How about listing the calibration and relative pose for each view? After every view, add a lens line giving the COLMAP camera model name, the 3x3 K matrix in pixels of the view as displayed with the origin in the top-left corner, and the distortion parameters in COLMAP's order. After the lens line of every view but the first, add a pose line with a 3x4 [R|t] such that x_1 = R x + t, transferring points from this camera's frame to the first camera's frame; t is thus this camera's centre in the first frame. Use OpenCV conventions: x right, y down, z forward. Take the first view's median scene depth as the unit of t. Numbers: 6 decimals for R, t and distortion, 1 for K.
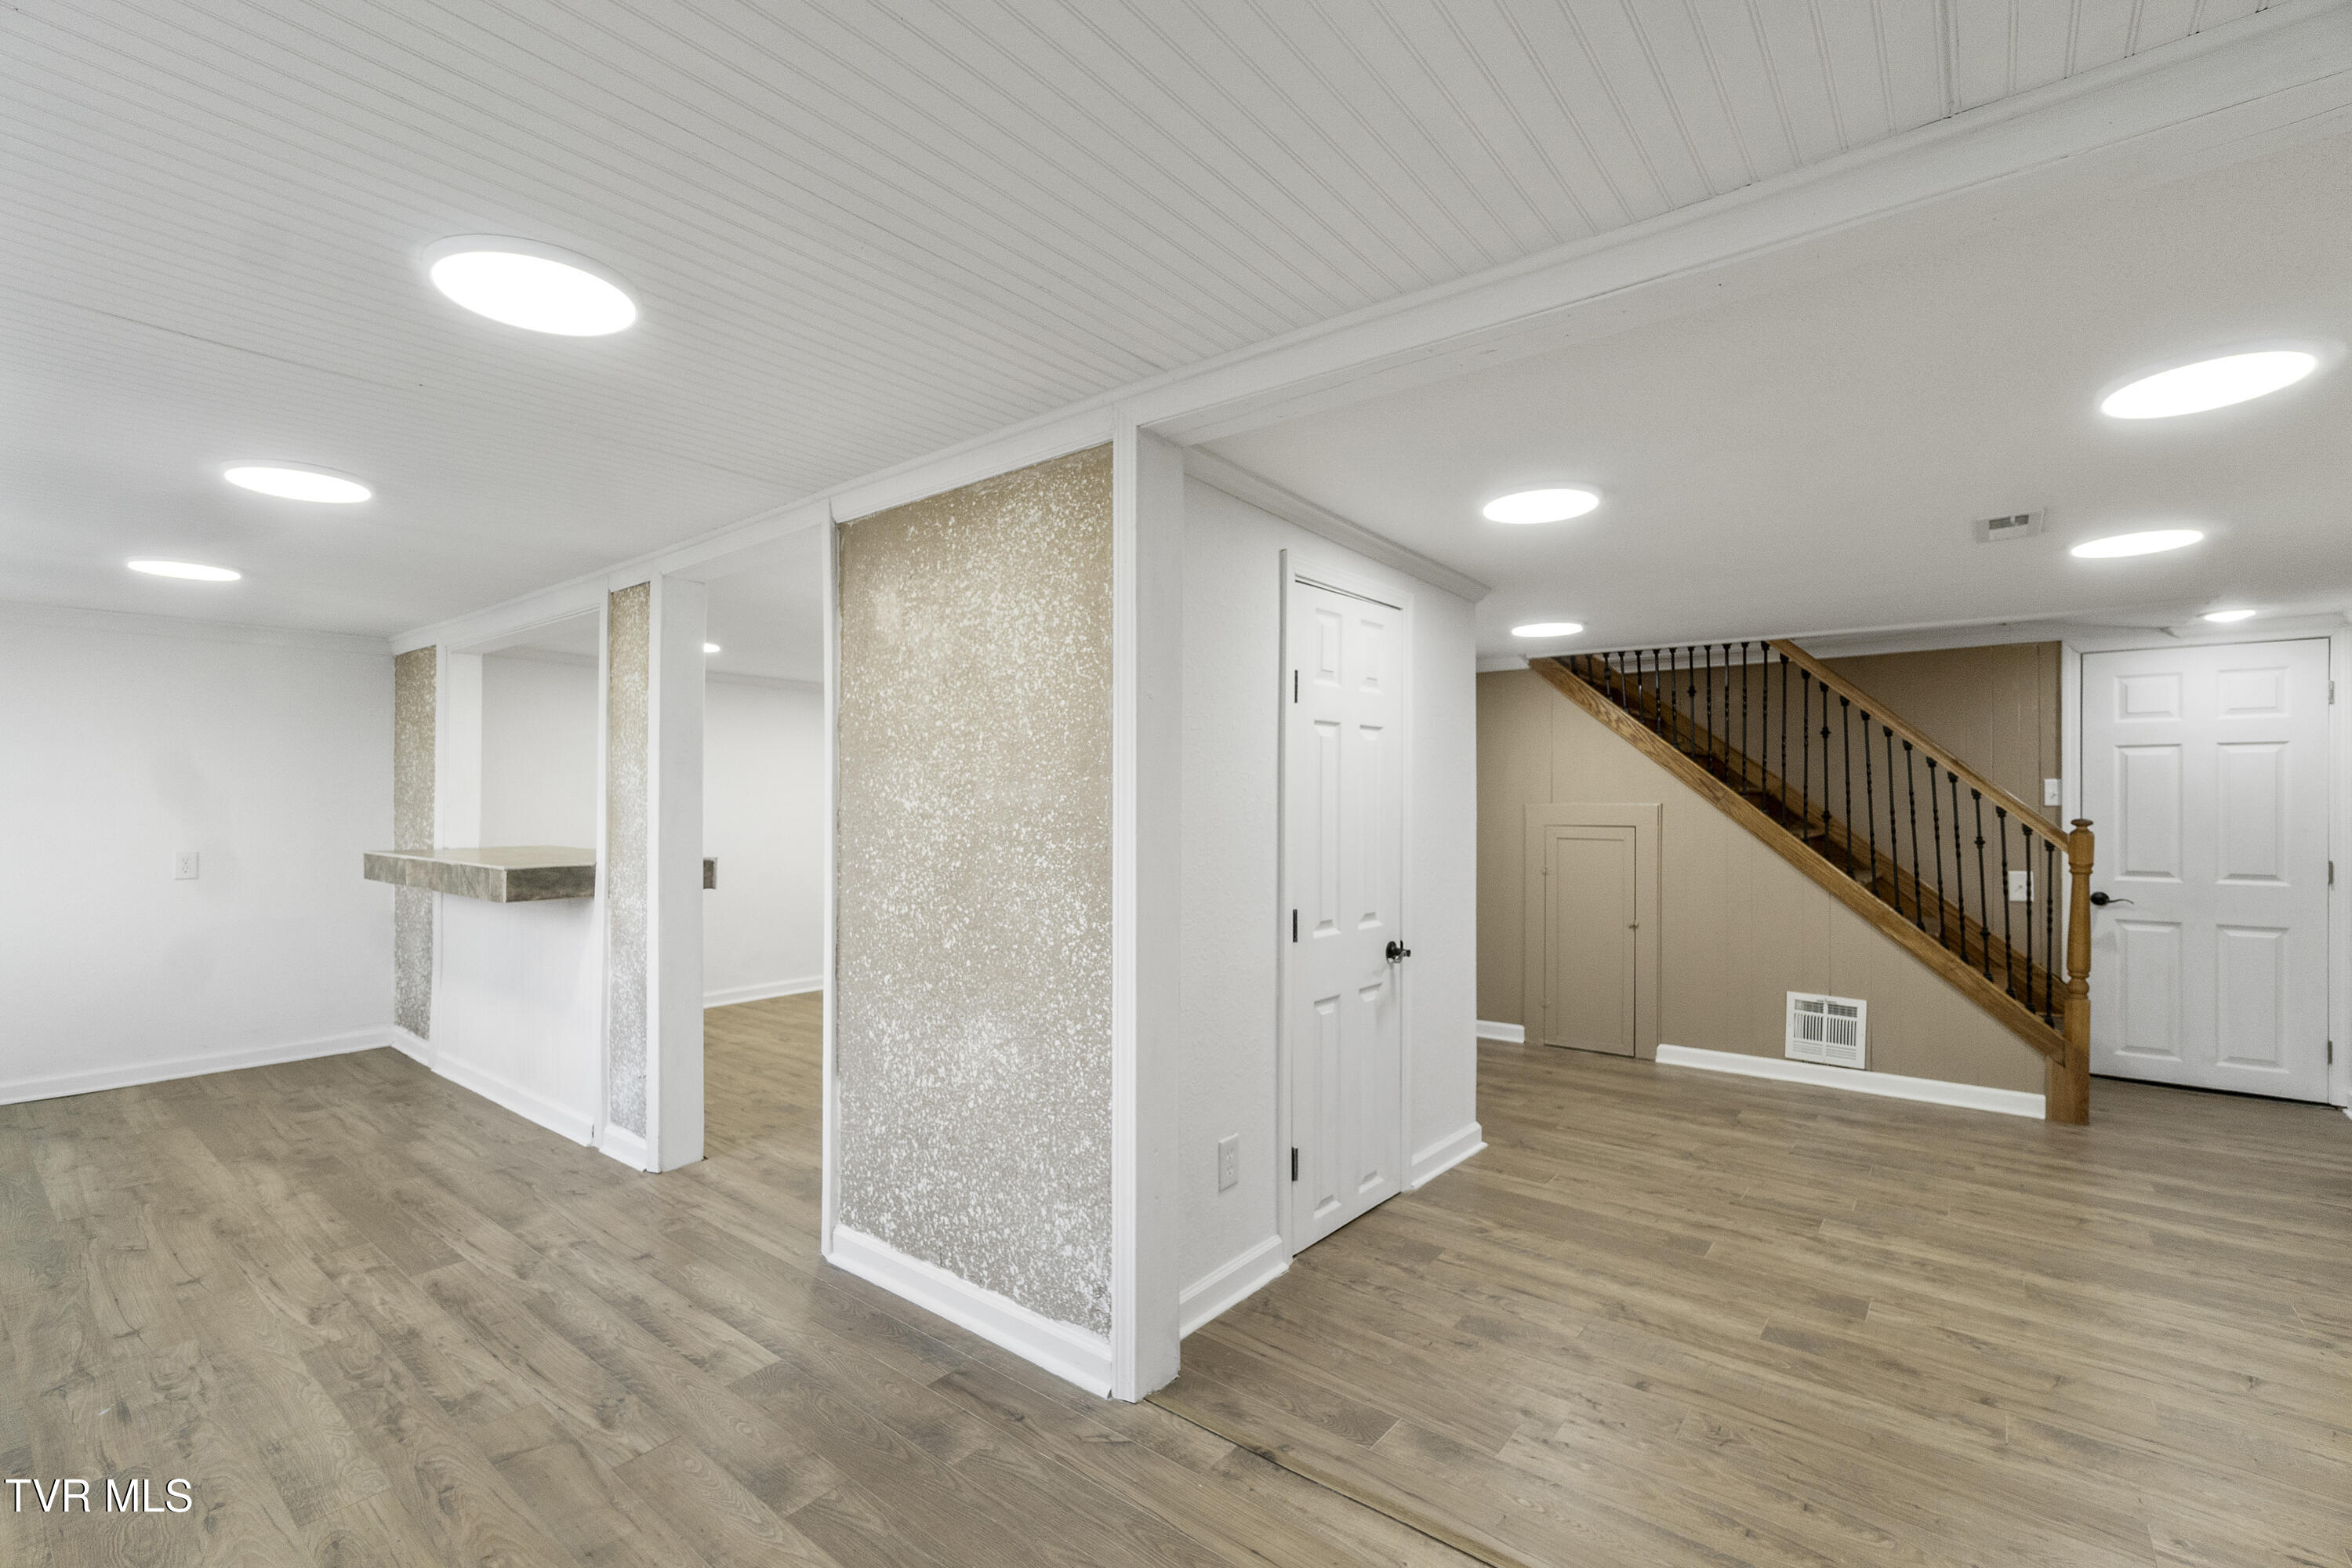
lens RADIAL K [[1020.4, 0, 1165.2], [0, 1020.4, 793.8], [0, 0, 1]] dist [-0.002287, 0.000661]
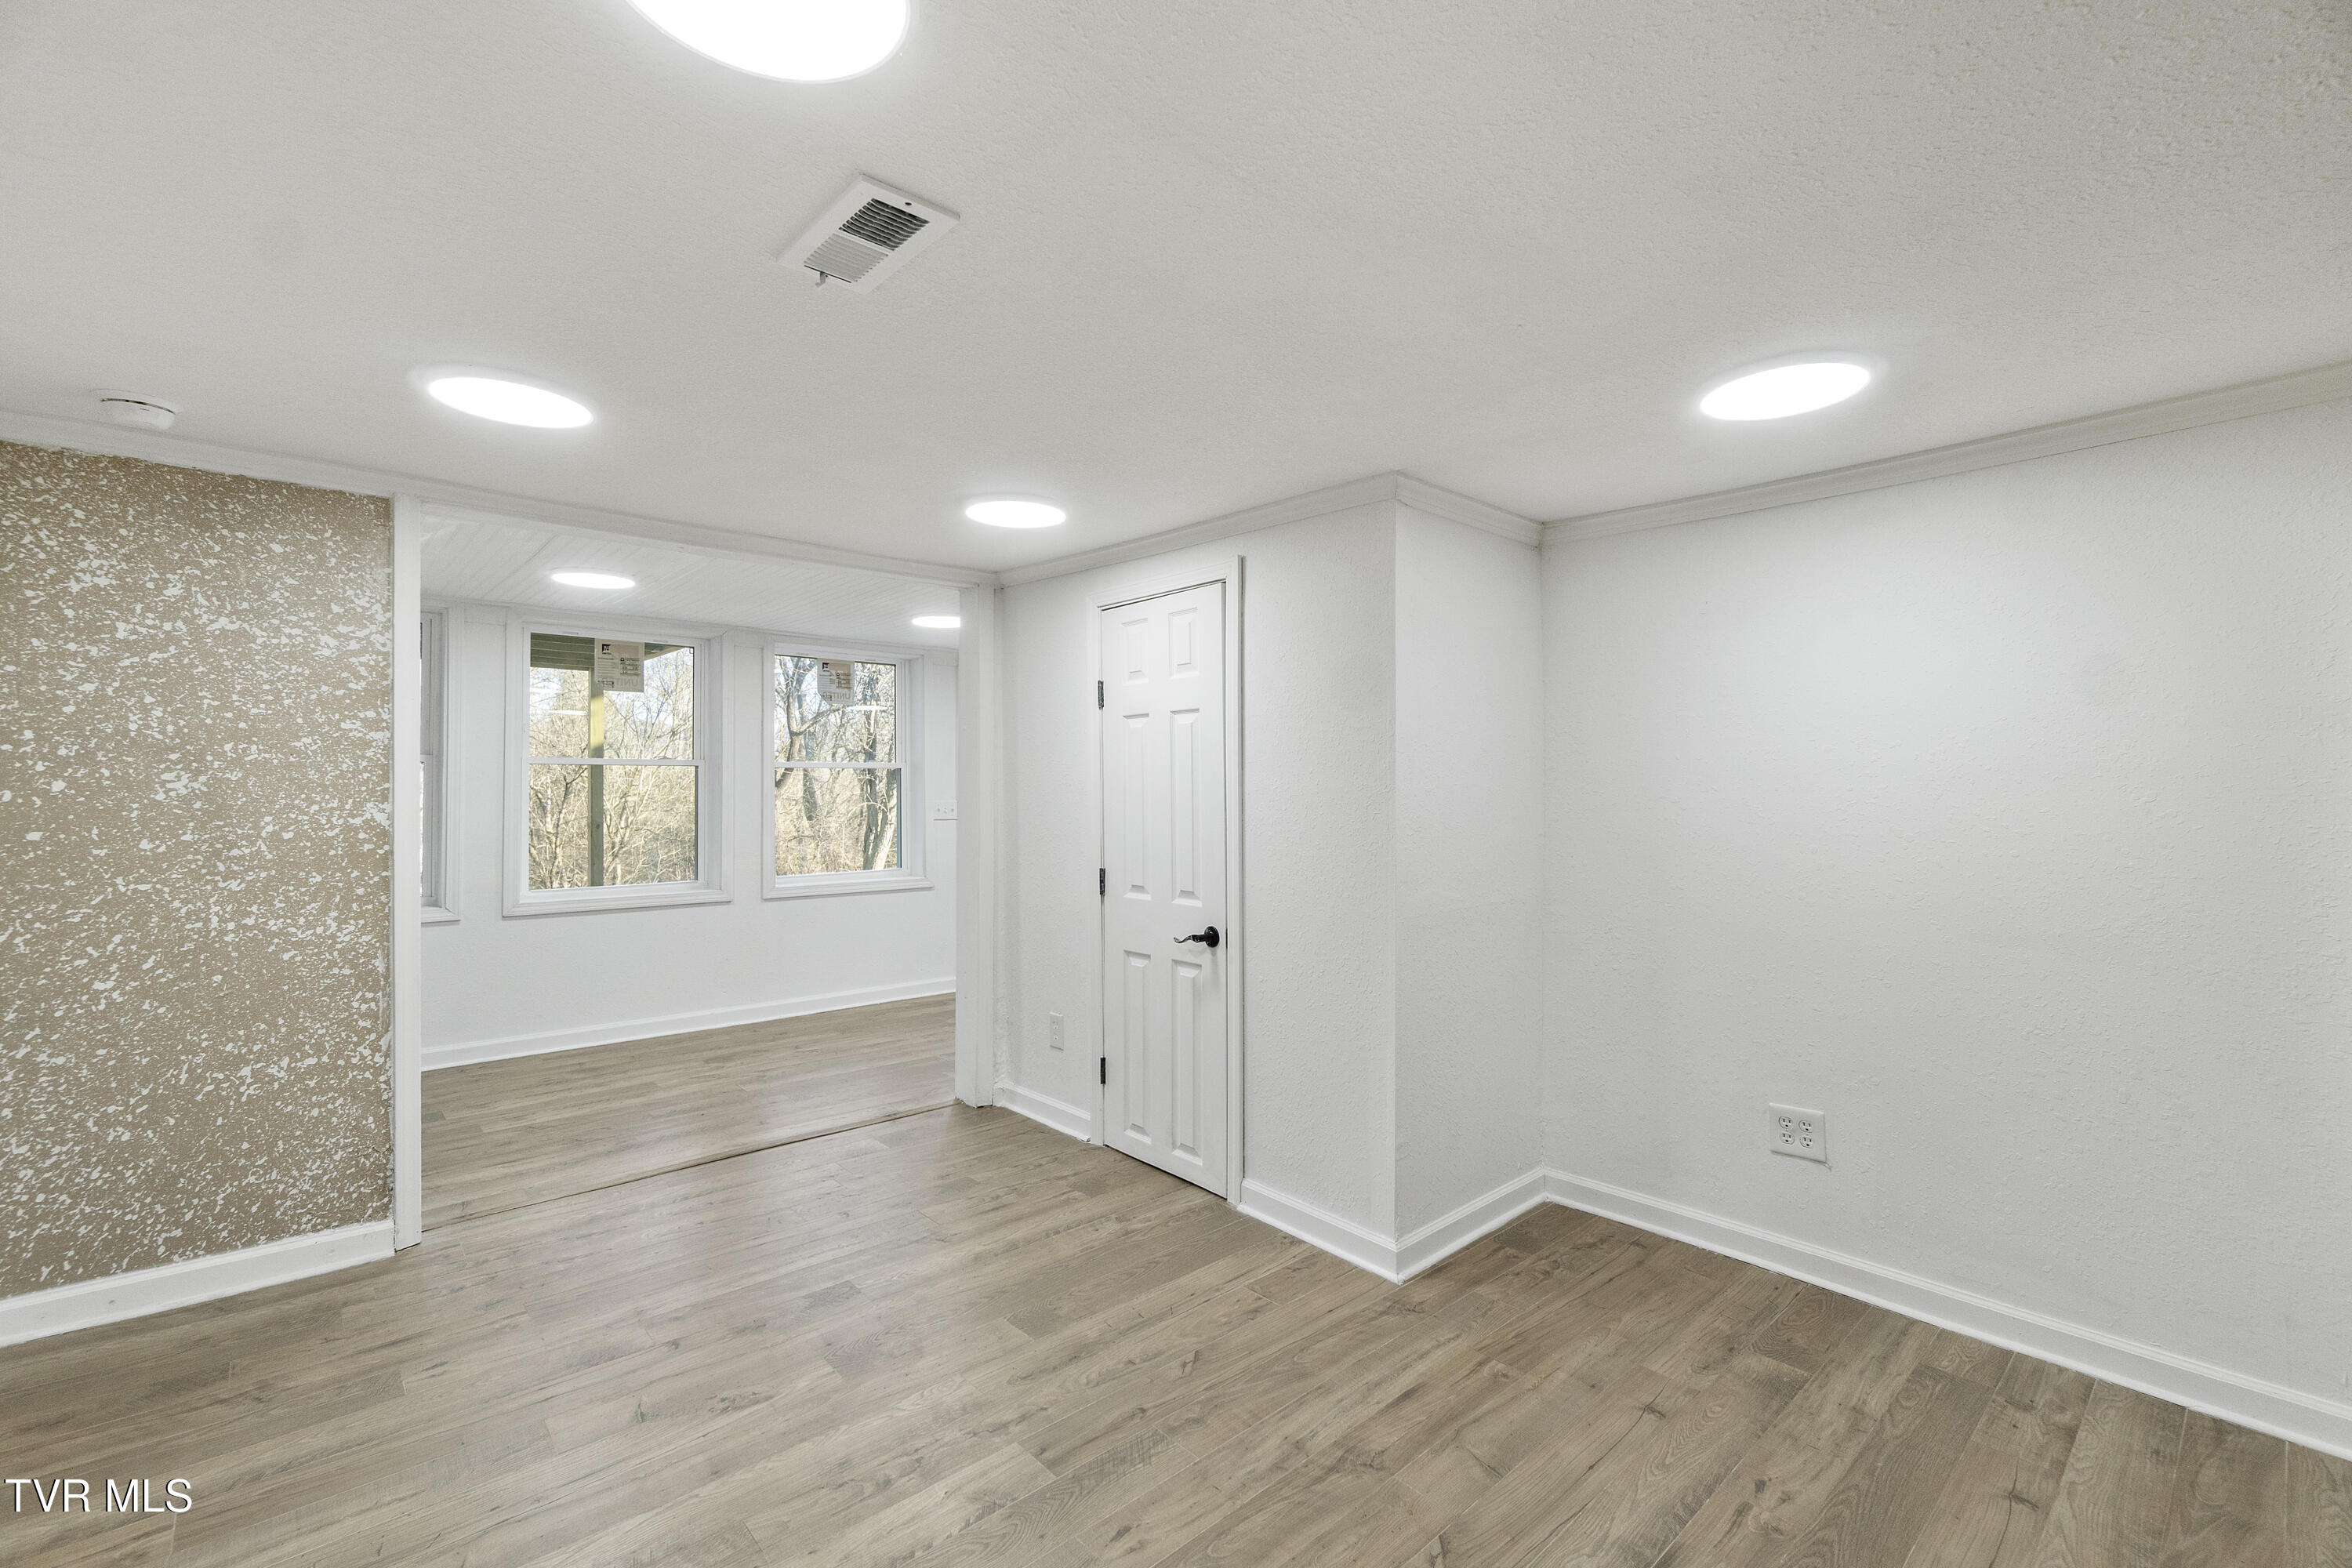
lens RADIAL K [[1014.5, 0, 1177.4], [0, 1014.5, 760.5], [0, 0, 1]] dist [0.001147, 0.000457]
pose [[-0.153155, -0.025850, -0.987864, 0.933818], [0.012143, 0.999533, -0.028038, 0.010361], [0.988128, -0.016289, -0.152770, 0.882062]]
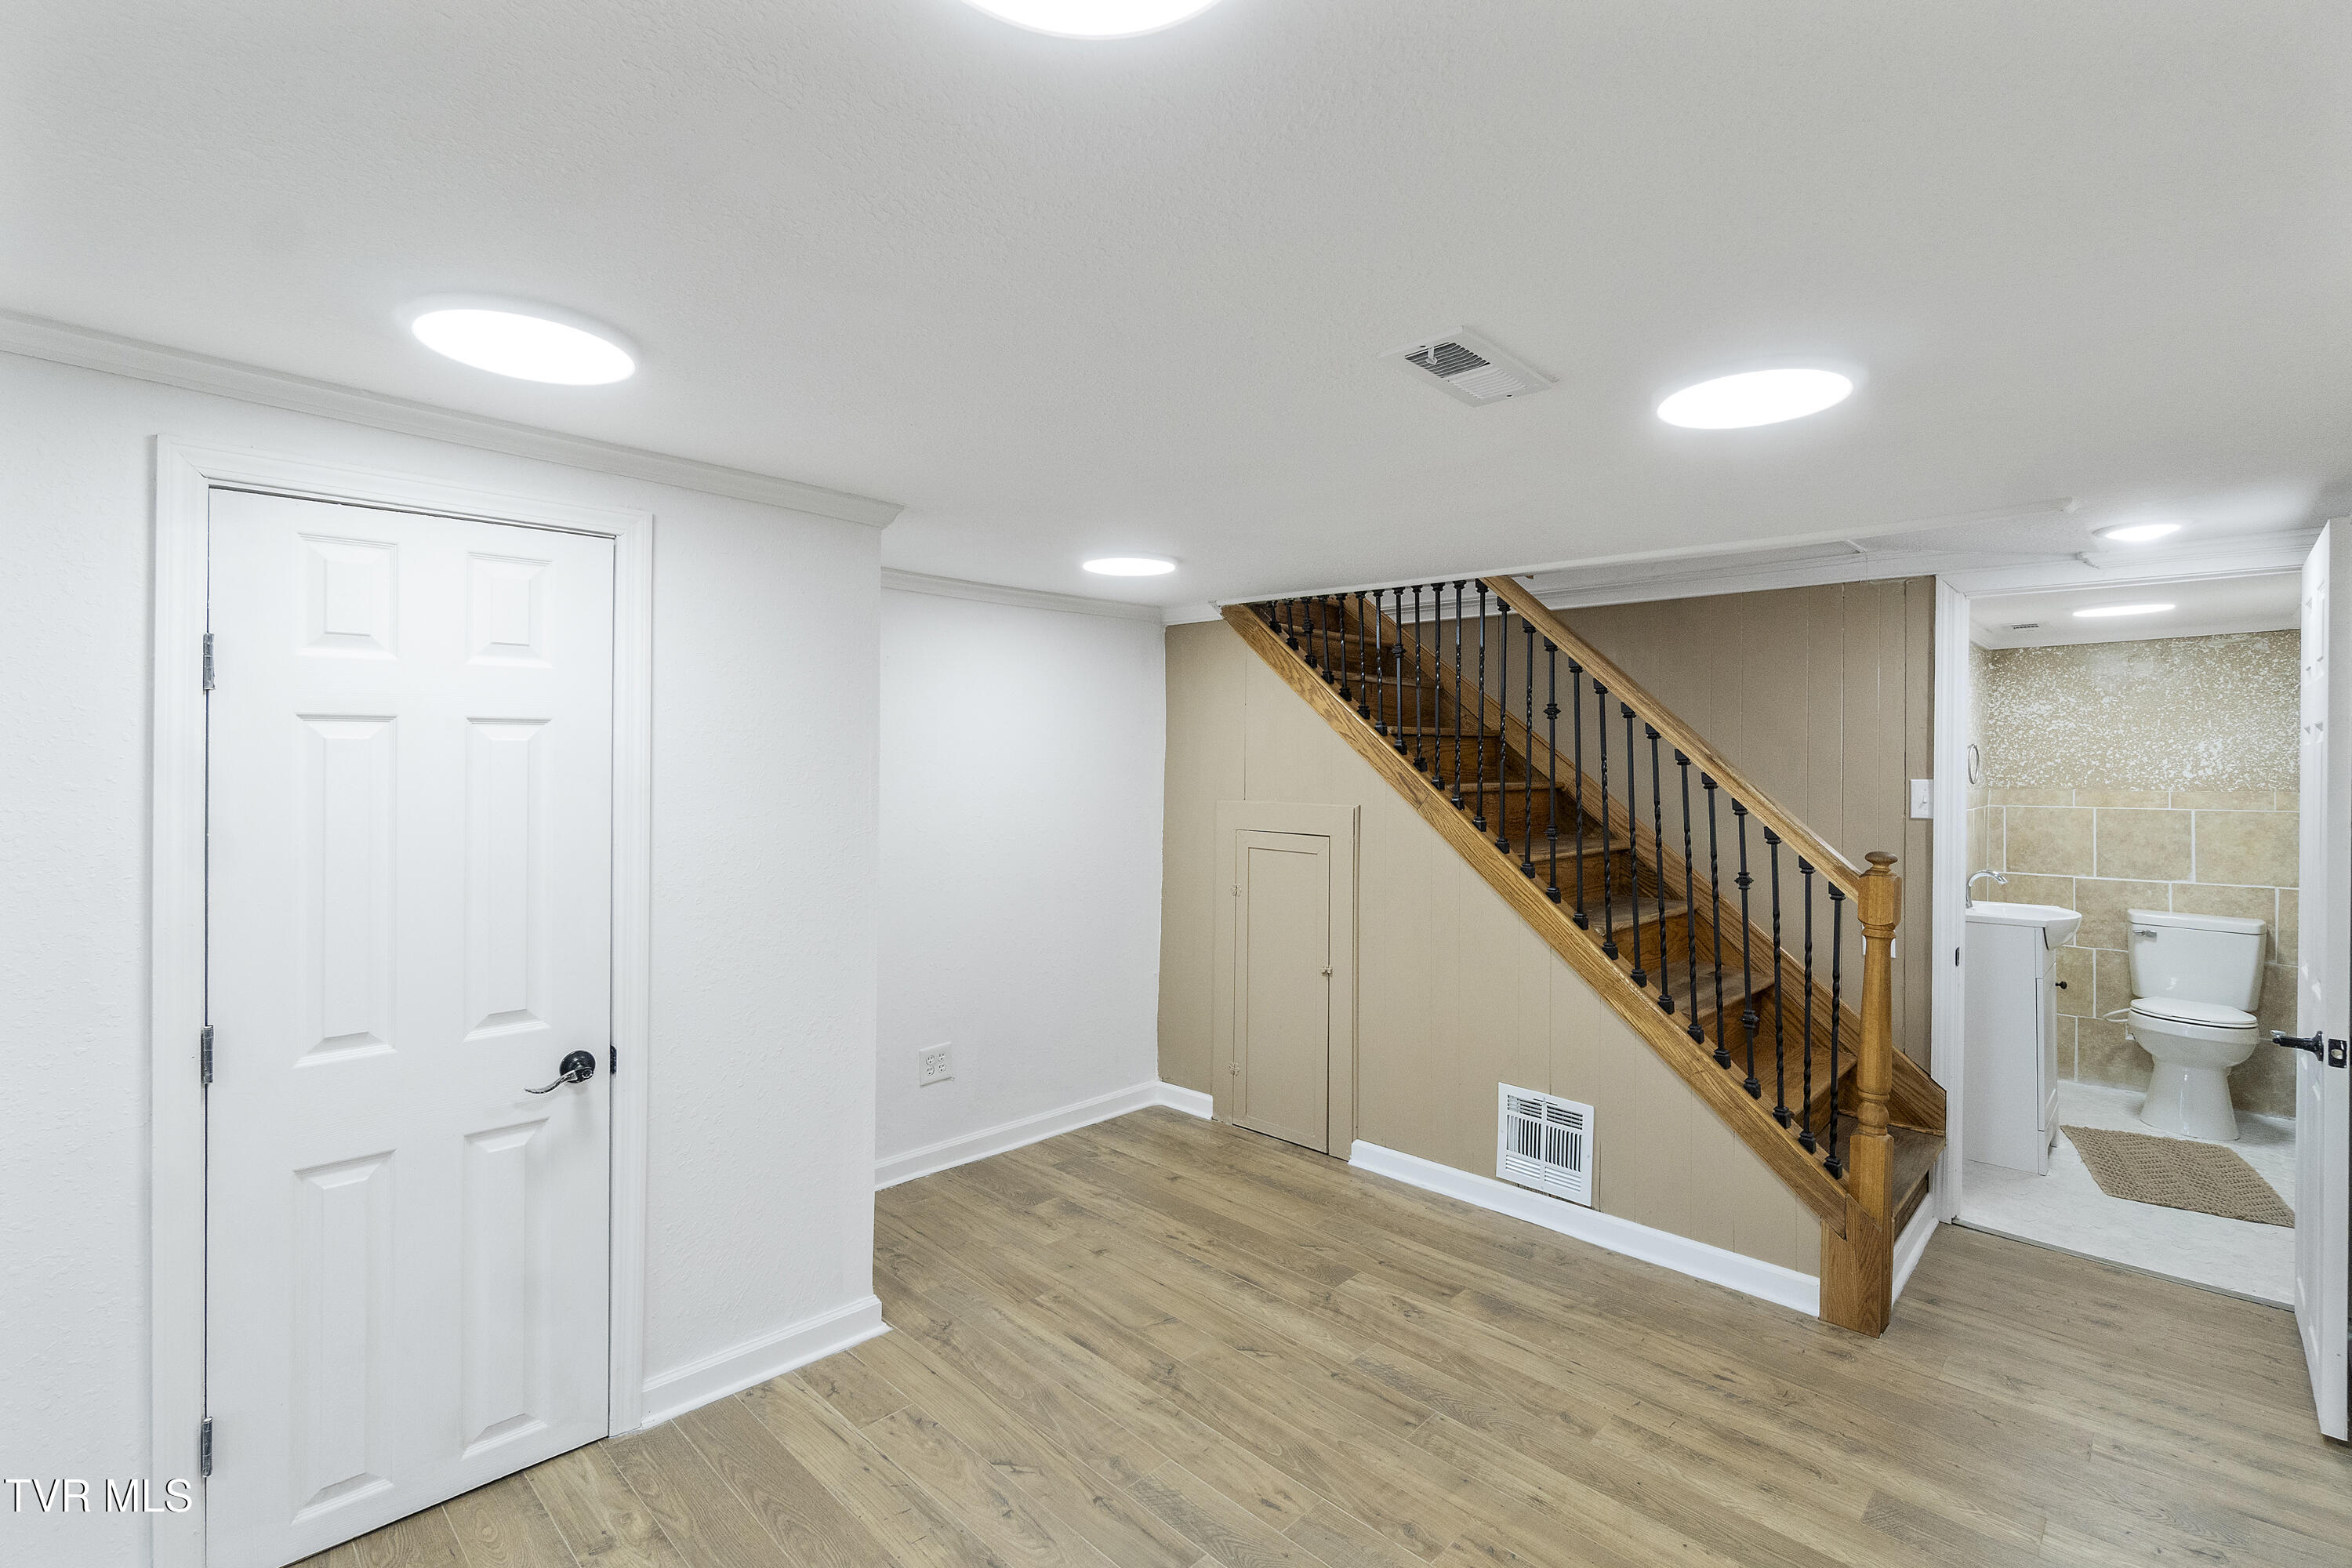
lens RADIAL K [[1060.4, 0, 1165.8], [0, 1060.4, 748.2], [0, 0, 1]] dist [-0.000965, -0.000140]
pose [[0.995196, 0.007283, -0.097634, 0.515412], [-0.006867, 0.999966, 0.004592, -0.041391], [0.097664, -0.003900, 0.995212, 0.292893]]
